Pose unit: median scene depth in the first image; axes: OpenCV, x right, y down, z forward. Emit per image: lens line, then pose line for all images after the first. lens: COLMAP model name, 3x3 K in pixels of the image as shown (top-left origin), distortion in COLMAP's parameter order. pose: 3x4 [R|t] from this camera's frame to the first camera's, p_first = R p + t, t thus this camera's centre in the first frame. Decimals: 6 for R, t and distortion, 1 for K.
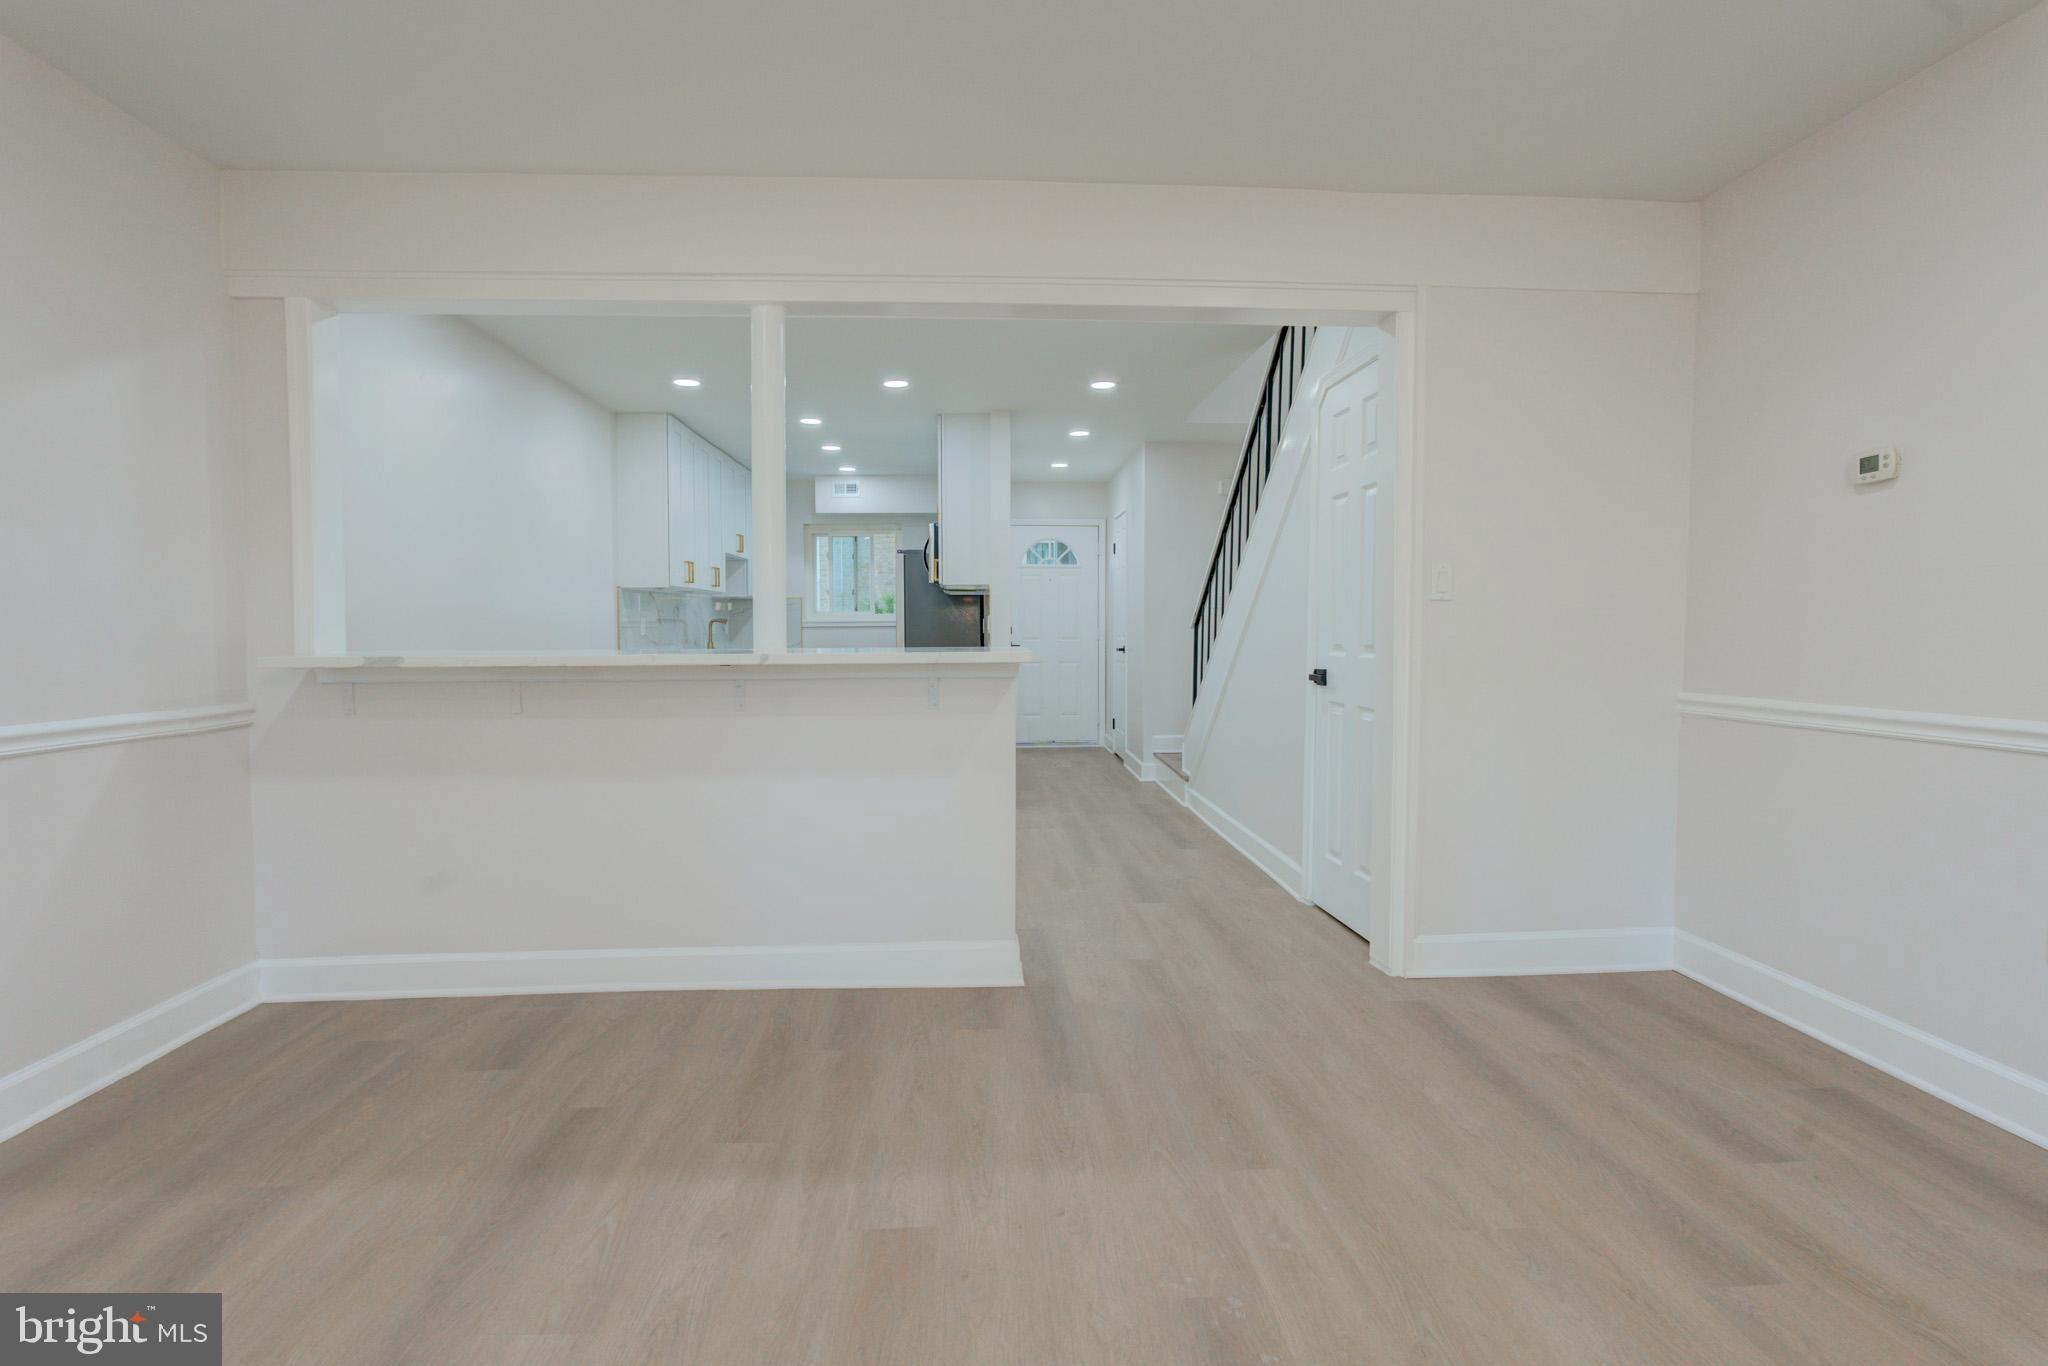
lens RADIAL K [[916.7, 0, 1019.4], [0, 916.7, 670.3], [0, 0, 1]] dist [-0.008774, -0.001839]
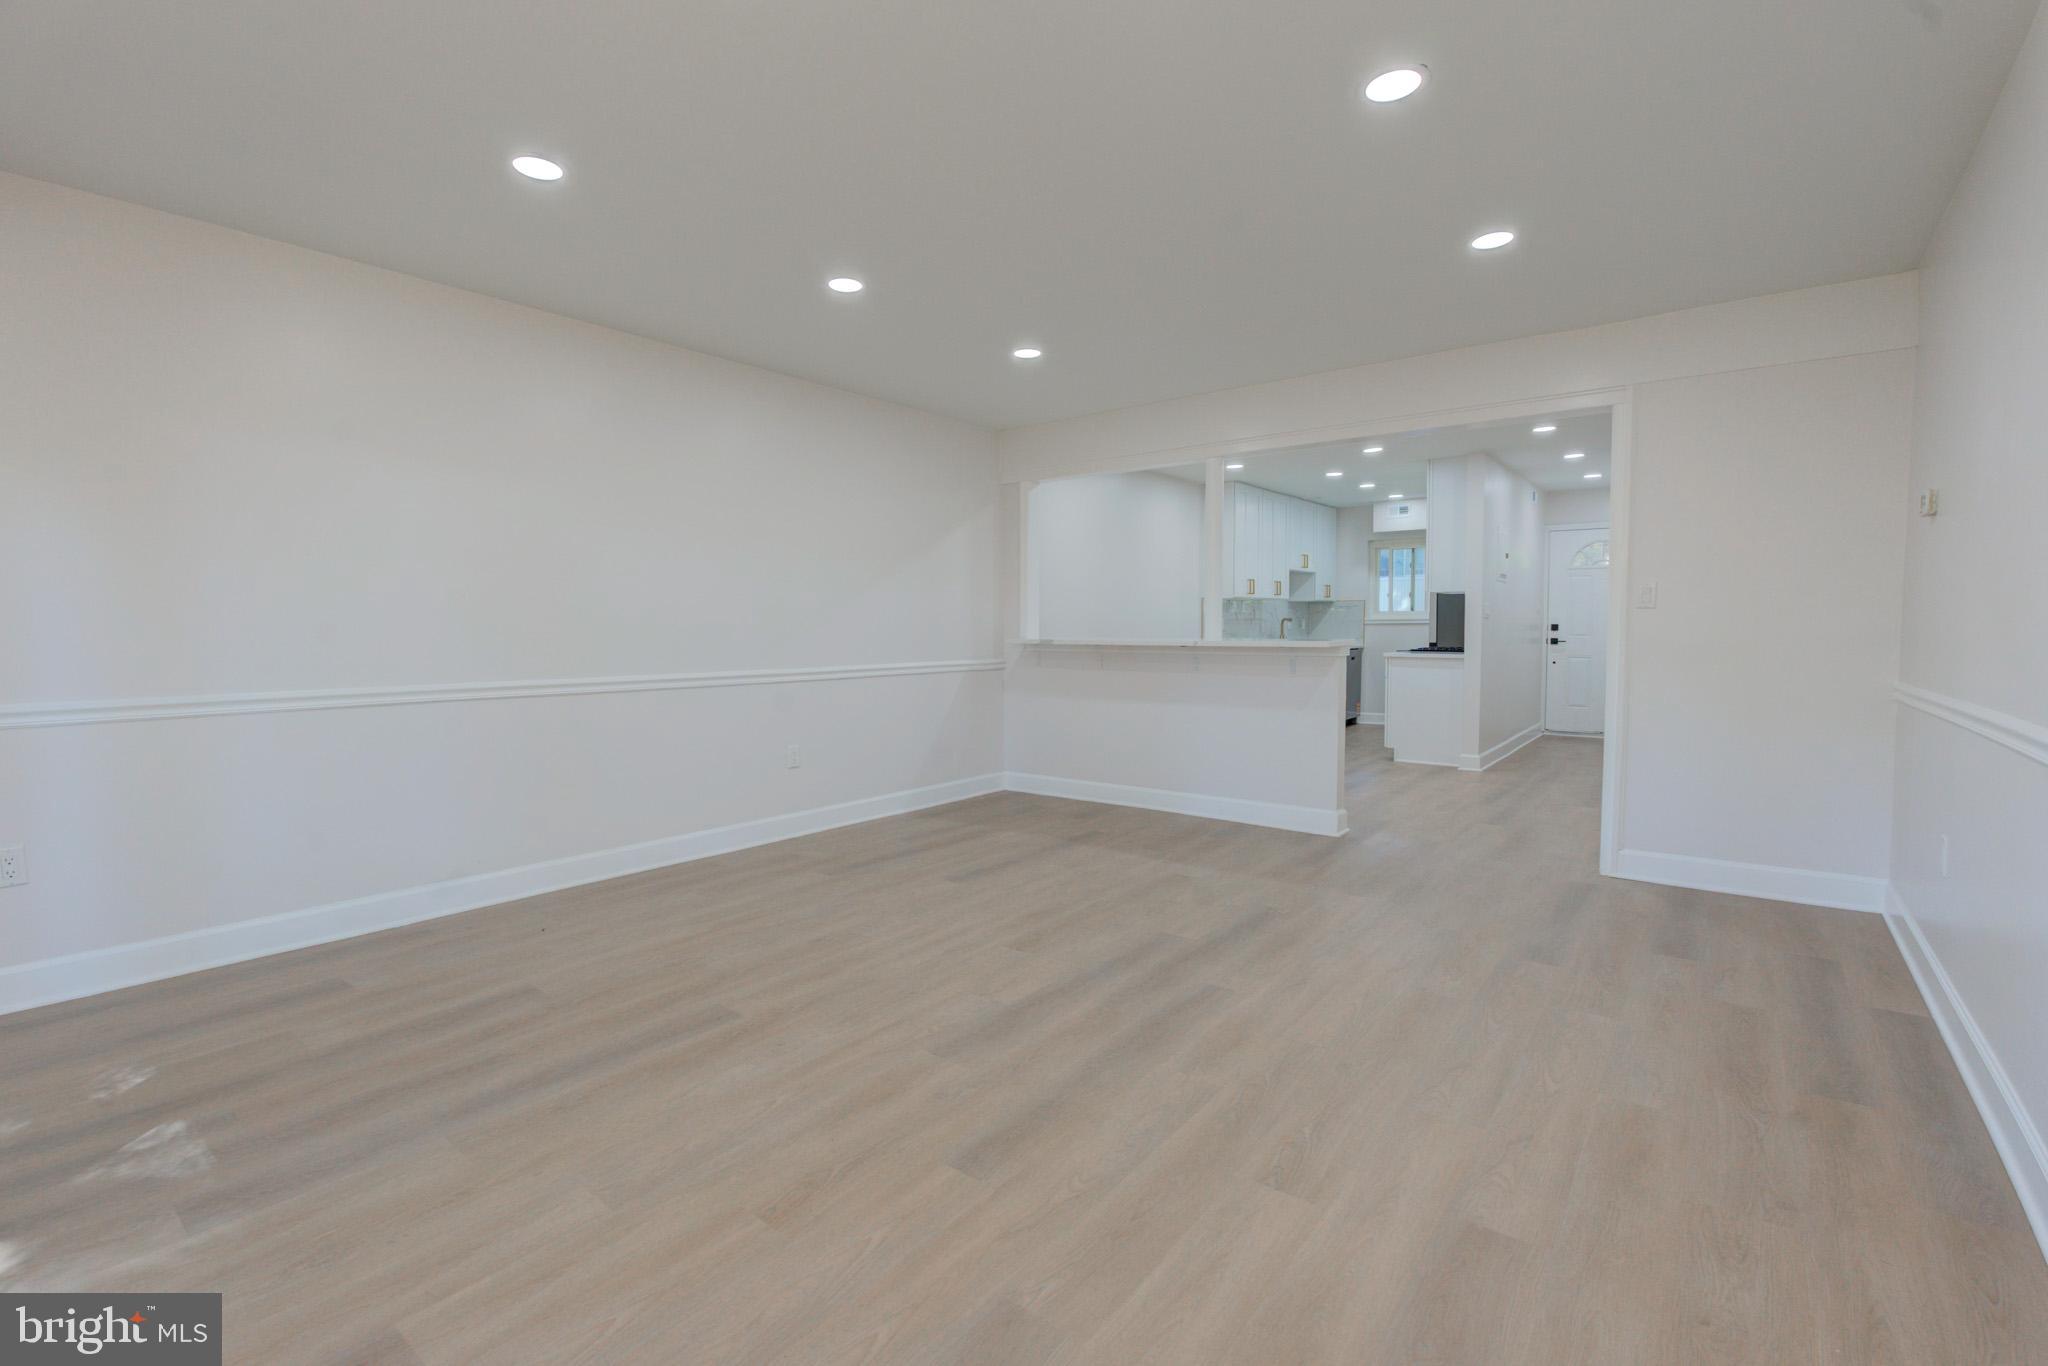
lens RADIAL K [[916.7, 0, 1014.2], [0, 916.7, 664.1], [0, 0, 1]] dist [-0.008774, -0.001839]
pose [[0.745342, 0.029868, -0.666013, 0.340573], [-0.030379, 0.999480, 0.010825, 0.011232], [0.665990, 0.012165, 0.745862, -0.338880]]
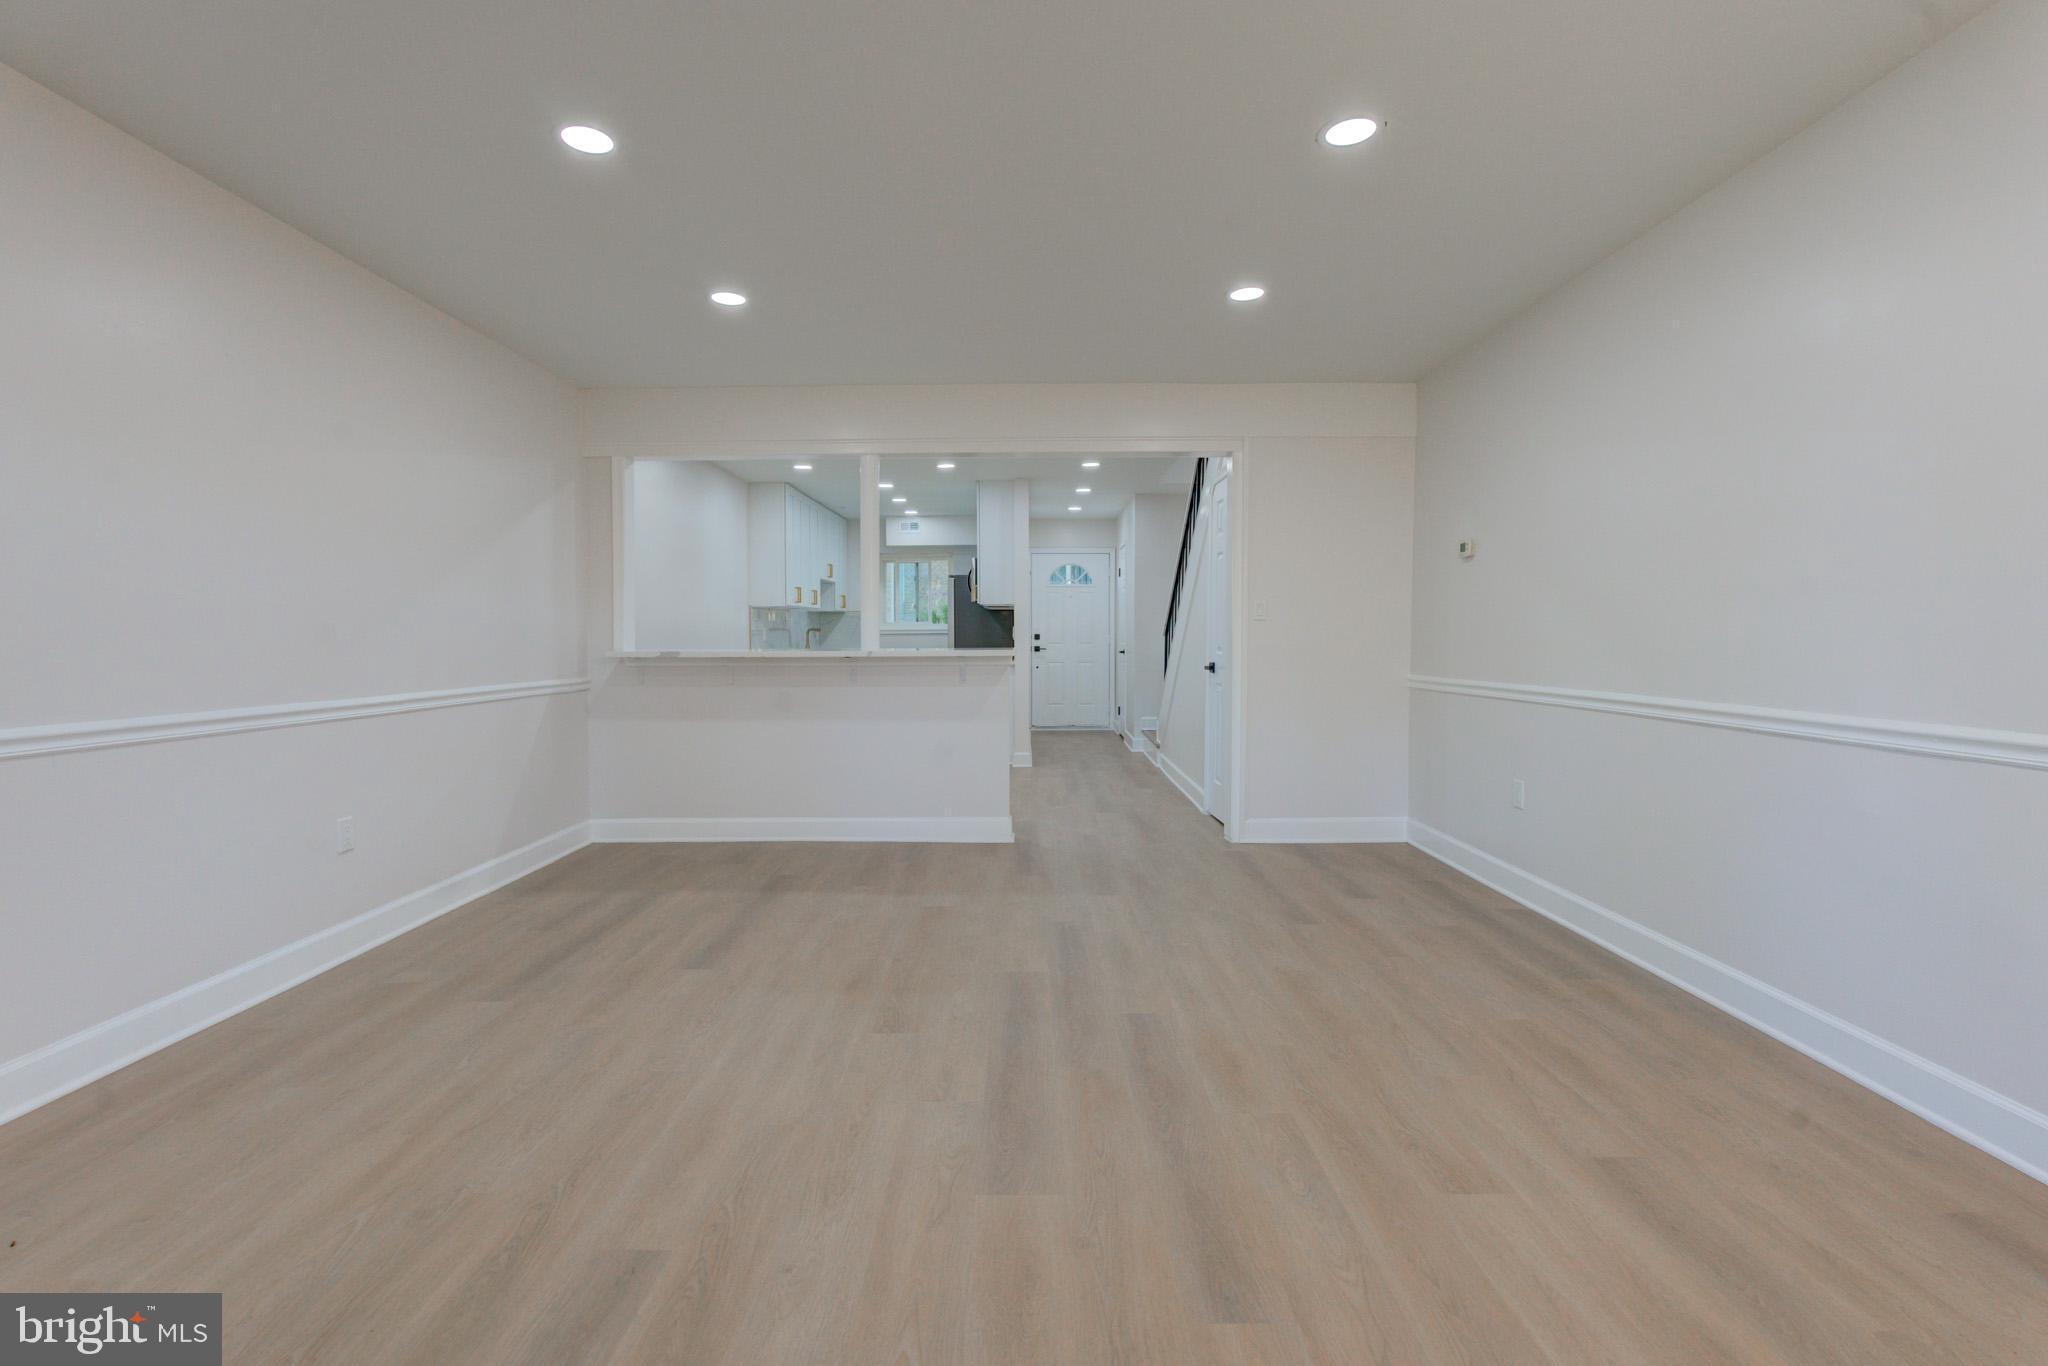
lens RADIAL K [[916.7, 0, 1017.3], [0, 916.7, 661.3], [0, 0, 1]] dist [-0.008774, -0.001839]
pose [[0.997869, 0.002322, -0.065205, 0.062373], [-0.003353, 0.999871, -0.015719, 0.014341], [0.065160, 0.015904, 0.997748, -0.369657]]
